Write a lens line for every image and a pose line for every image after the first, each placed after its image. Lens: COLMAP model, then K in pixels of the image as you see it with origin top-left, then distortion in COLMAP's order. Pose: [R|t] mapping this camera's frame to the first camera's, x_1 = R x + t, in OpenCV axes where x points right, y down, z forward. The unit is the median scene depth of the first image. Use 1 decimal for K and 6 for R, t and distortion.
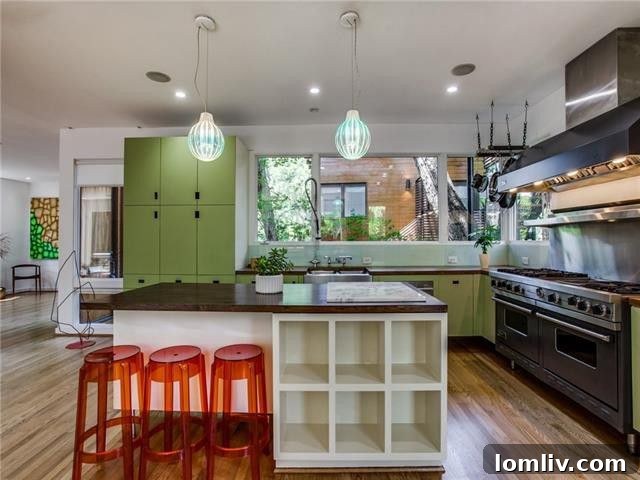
lens RADIAL K [[307.9, 0, 320.0], [0, 307.9, 240.0], [0, 0, 1]] dist [-0.000186, 0.000011]
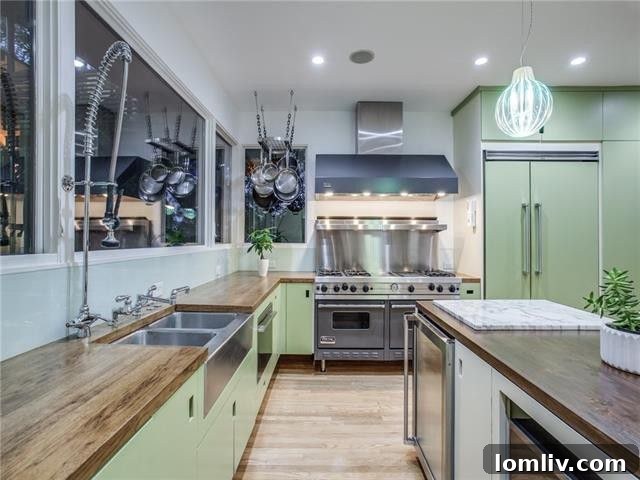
lens RADIAL K [[307.9, 0, 320.0], [0, 307.9, 240.0], [0, 0, 1]] dist [-0.000186, 0.000011]
pose [[-0.000369, 0.000575, 1.000000, -0.440035], [-0.005902, 0.999982, -0.000577, -0.011817], [-0.999983, -0.005902, -0.000365, 1.160200]]
